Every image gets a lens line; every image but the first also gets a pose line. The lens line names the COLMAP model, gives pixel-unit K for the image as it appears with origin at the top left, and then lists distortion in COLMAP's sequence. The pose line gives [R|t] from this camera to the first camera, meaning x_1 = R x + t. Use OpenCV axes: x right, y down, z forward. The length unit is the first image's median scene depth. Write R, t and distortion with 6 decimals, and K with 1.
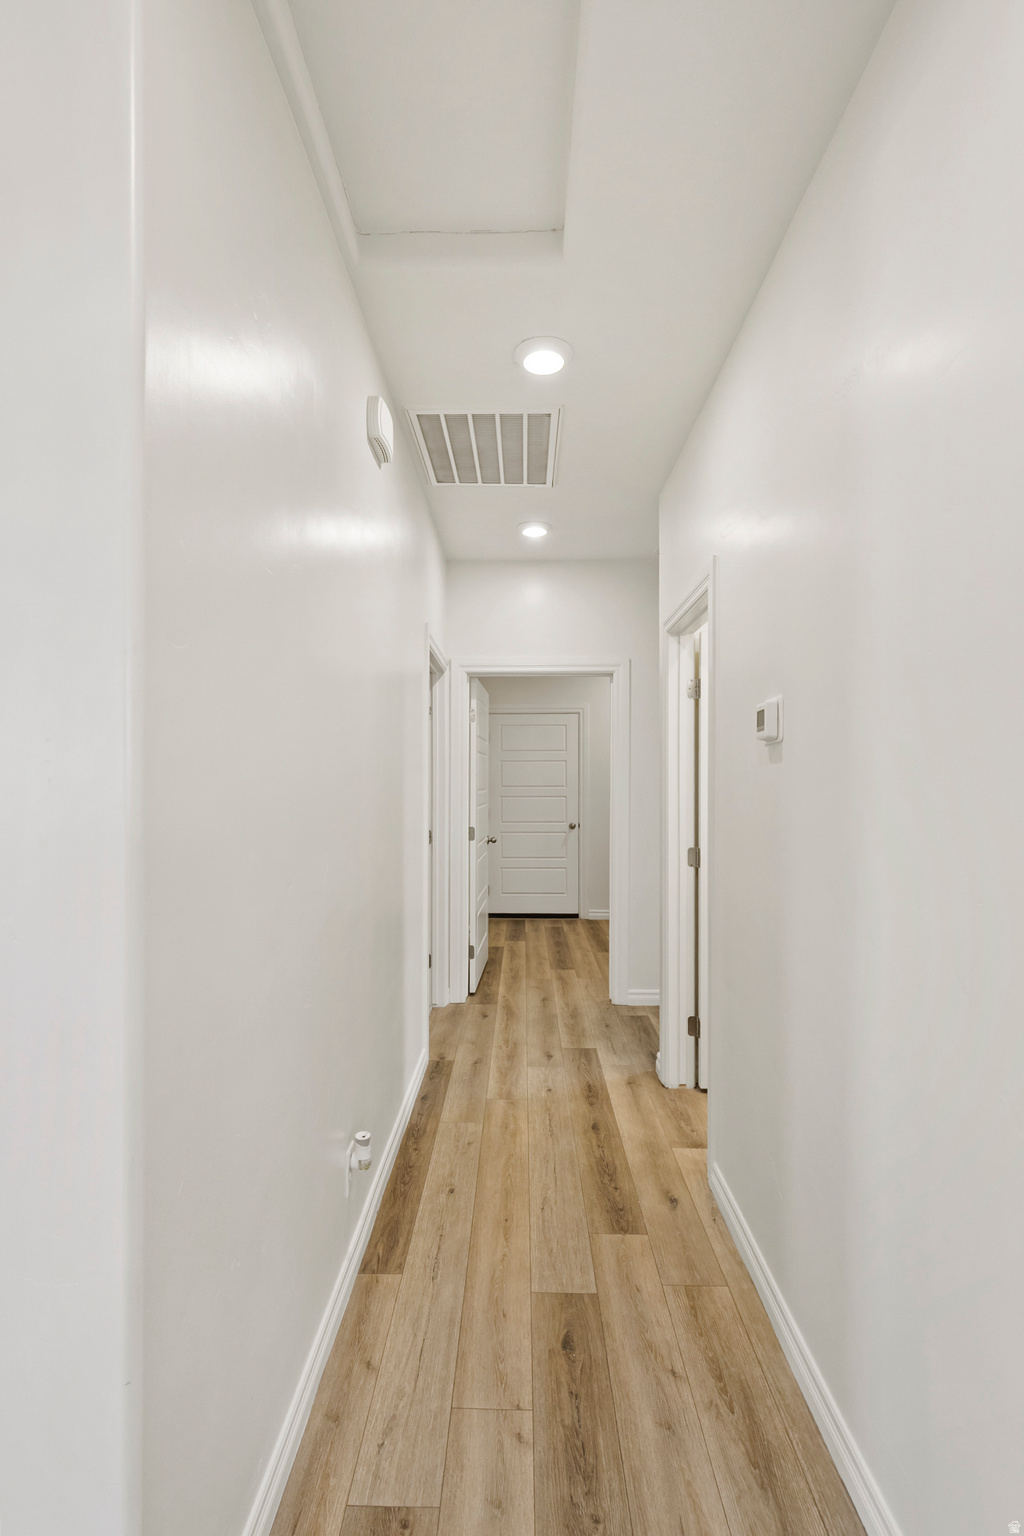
lens RADIAL K [[705.8, 0, 512.1], [0, 705.8, 772.9], [0, 0, 1]] dist [0.014041, -0.000115]
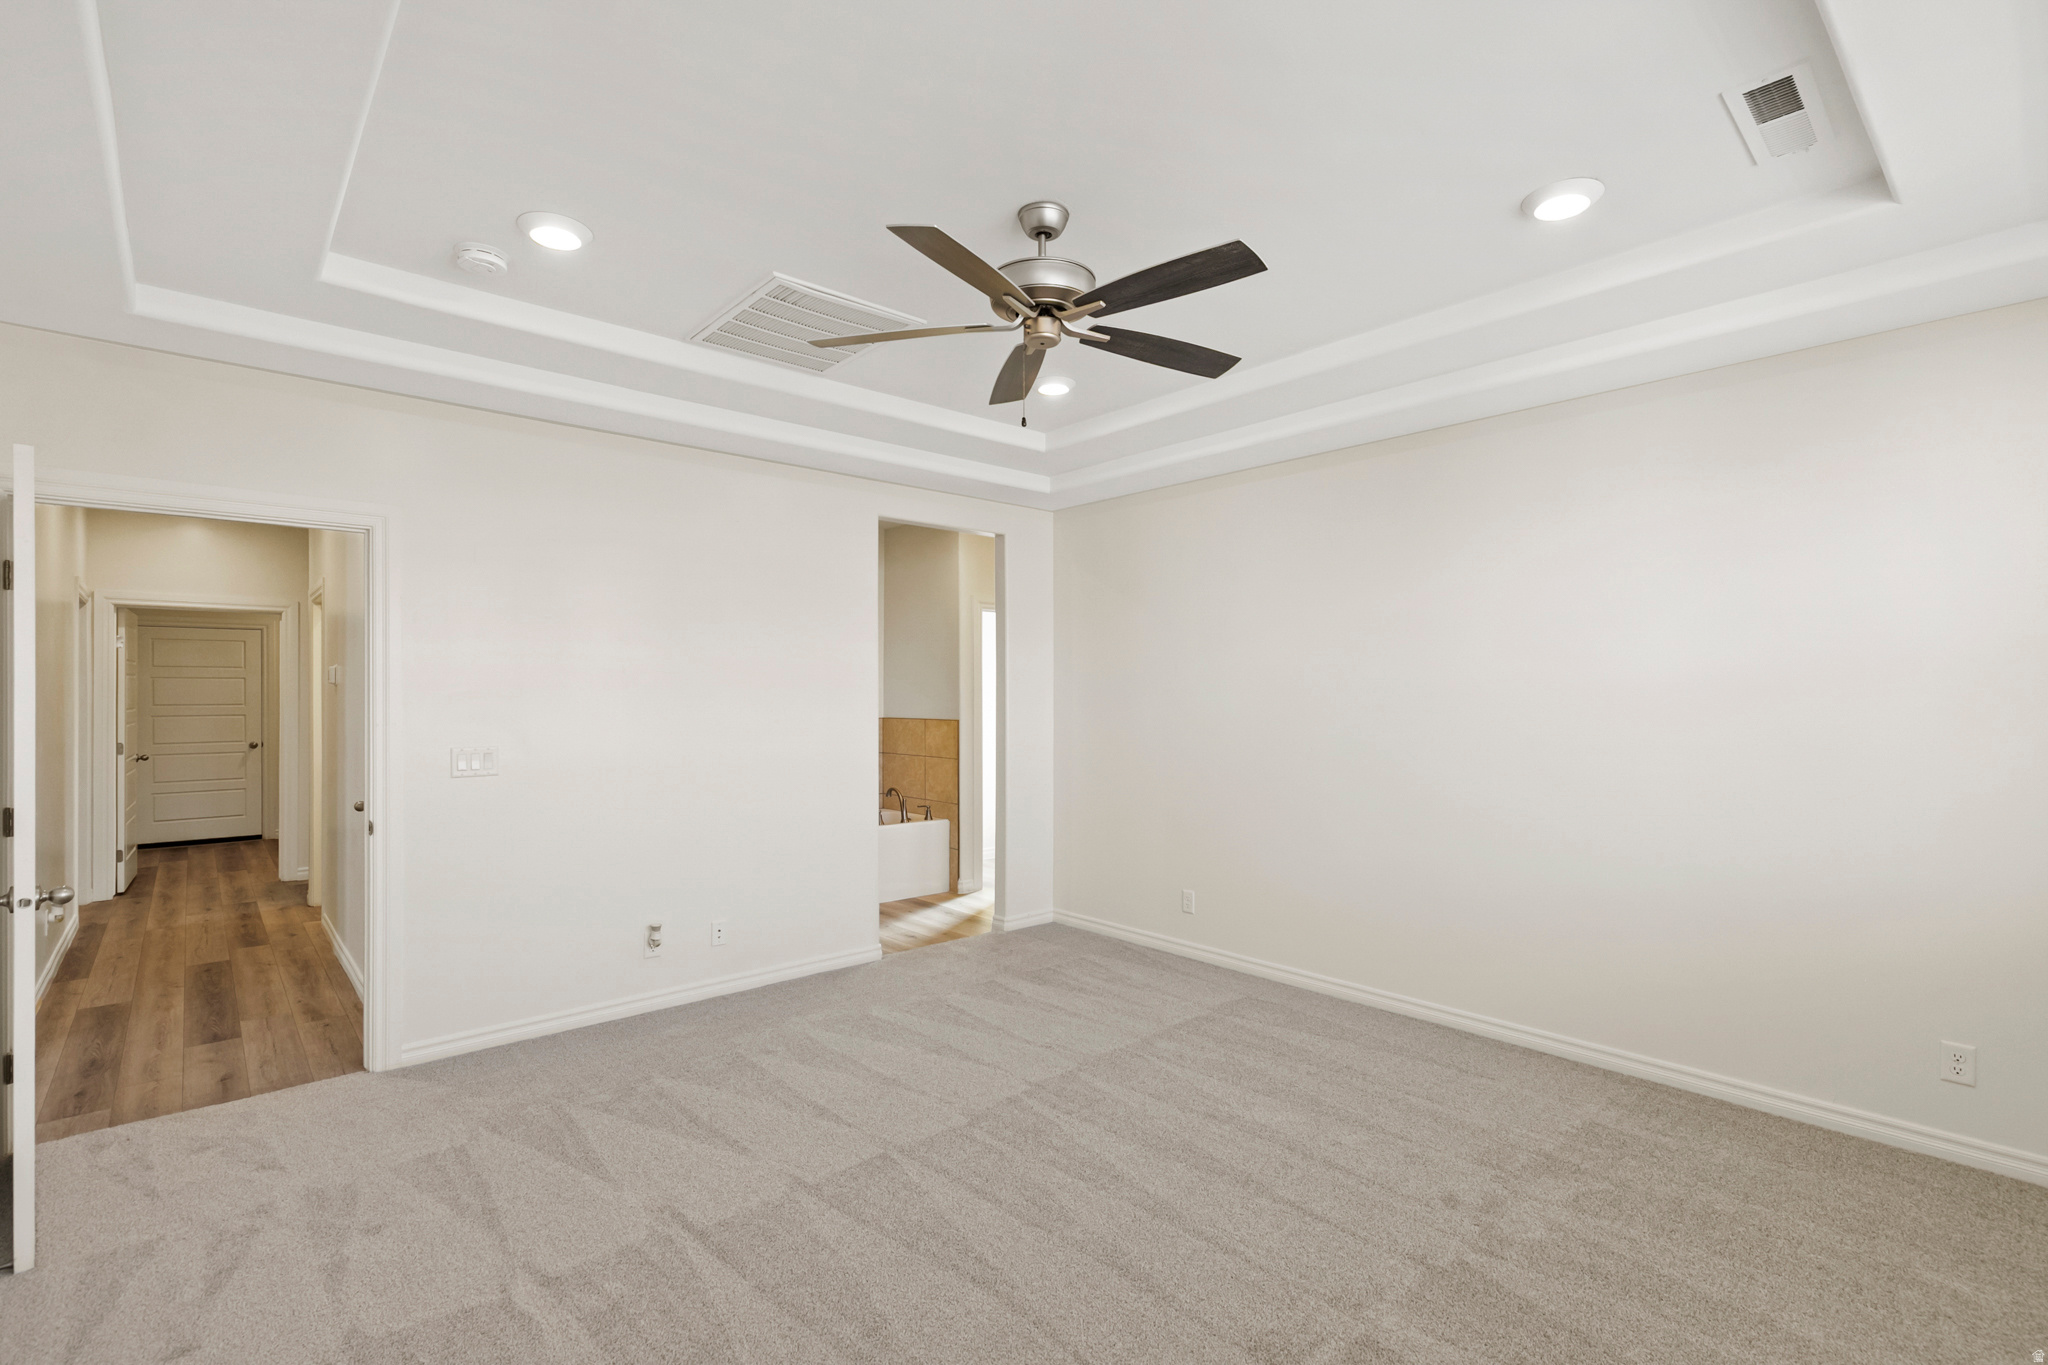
lens RADIAL K [[941.0, 0, 1022.0], [0, 941.0, 695.5], [0, 0, 1]] dist [0.014041, -0.000115]
pose [[0.742638, -0.002434, 0.669689, -0.006974], [-0.007756, 0.999895, 0.012235, -0.026949], [-0.669648, -0.014280, 0.742541, -1.056439]]
